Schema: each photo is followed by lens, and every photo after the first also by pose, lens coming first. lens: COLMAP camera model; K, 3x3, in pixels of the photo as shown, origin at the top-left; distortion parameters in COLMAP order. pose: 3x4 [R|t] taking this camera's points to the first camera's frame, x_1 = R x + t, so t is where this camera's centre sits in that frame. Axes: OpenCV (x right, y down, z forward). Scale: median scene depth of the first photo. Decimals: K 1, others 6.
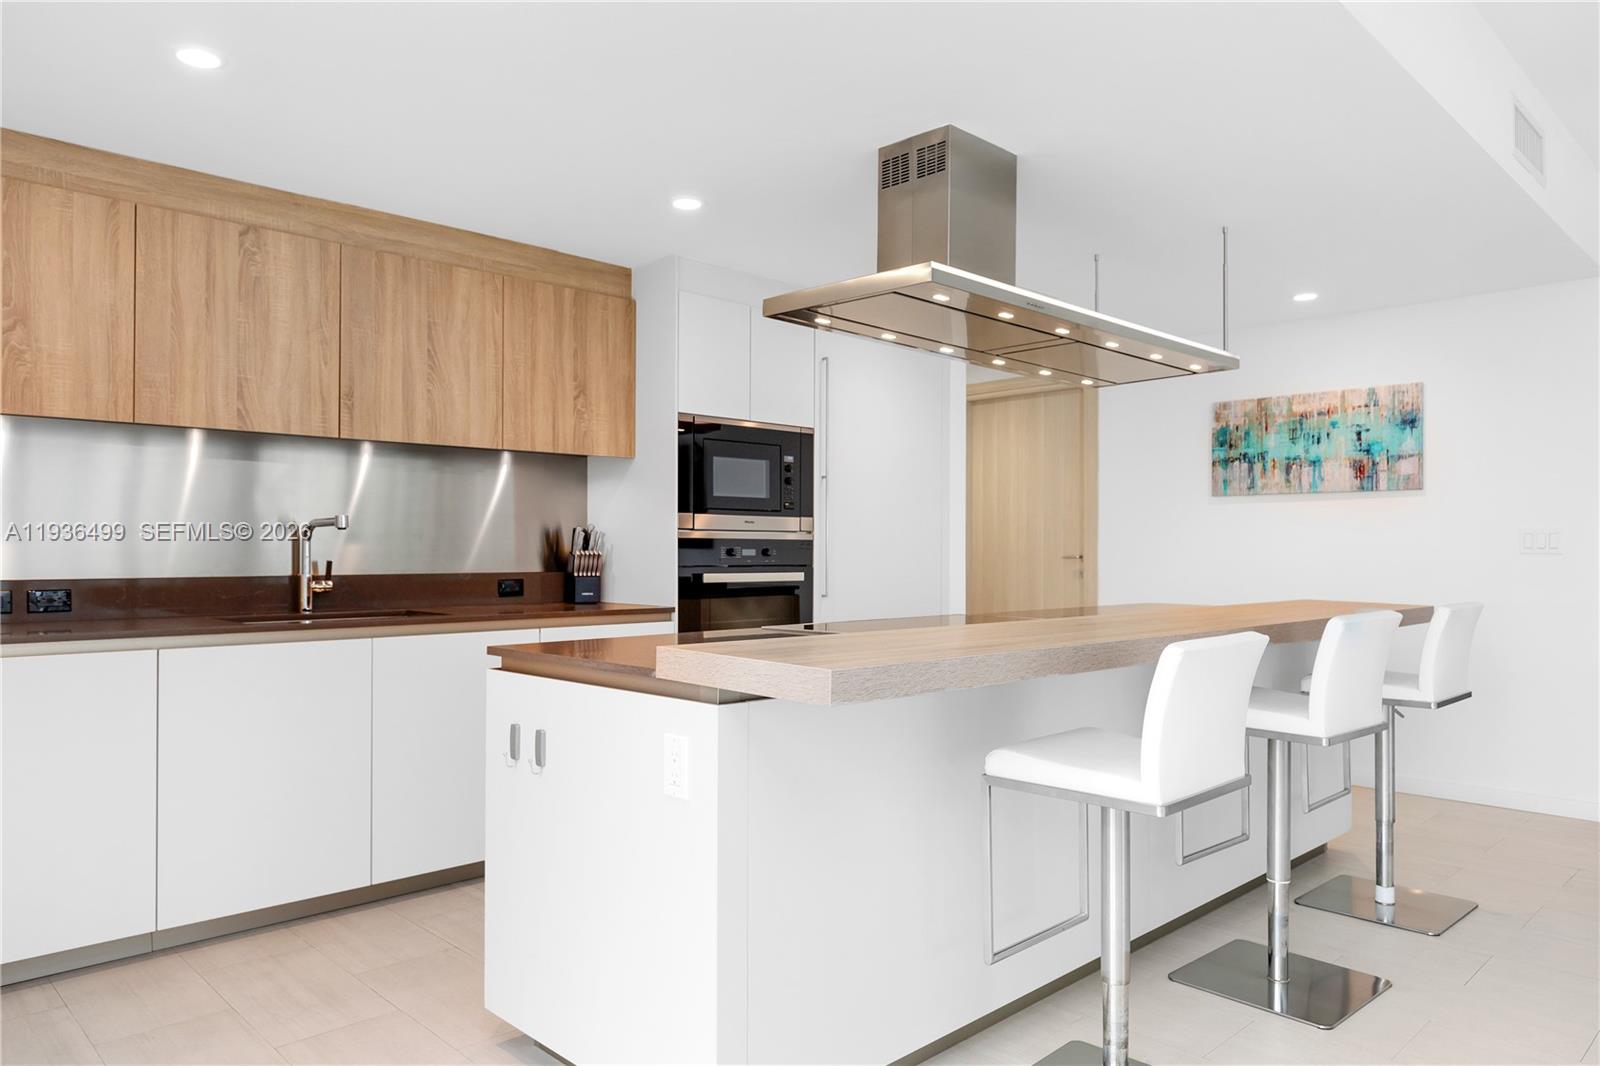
lens RADIAL K [[1062.0, 0, 785.5], [0, 1062.0, 537.7], [0, 0, 1]] dist [0.045313, 0.000744]
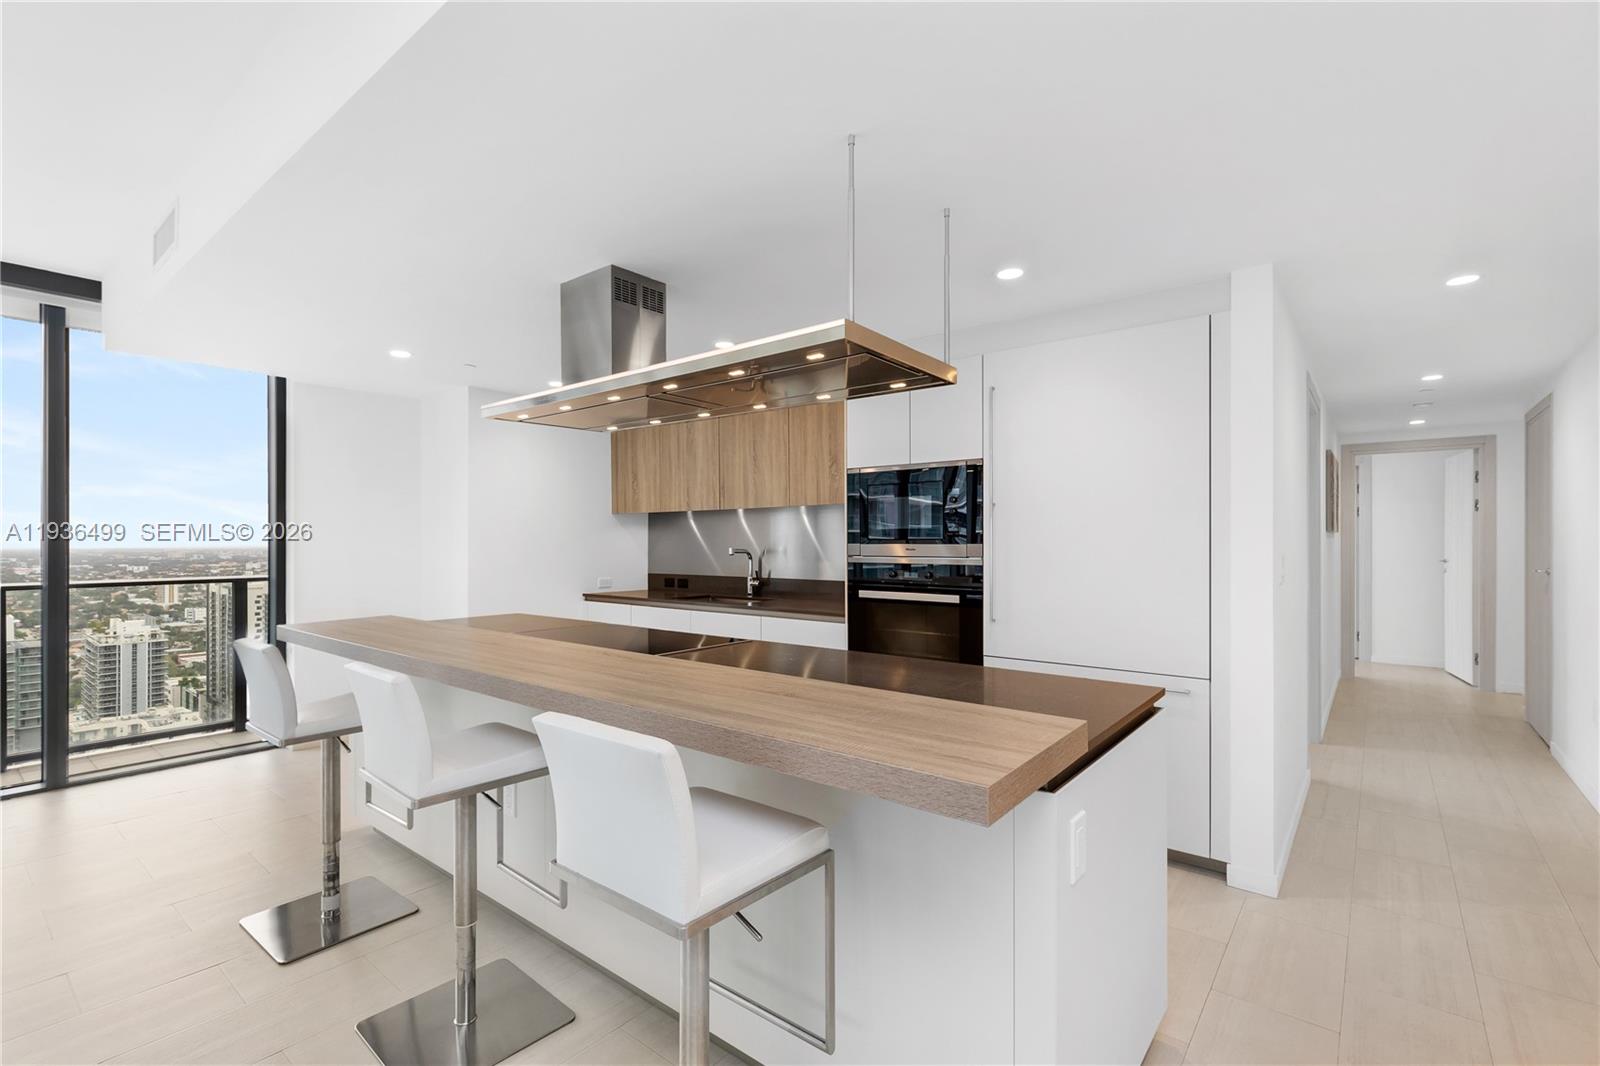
lens RADIAL K [[723.7, 0, 782.1], [0, 723.7, 537.7], [0, 0, 1]] dist [0.011262, -0.003250]
pose [[0.116324, -0.005794, -0.993194, 0.822305], [0.010479, 0.999934, -0.004606, -0.028526], [0.993156, -0.009872, 0.116377, 0.834962]]
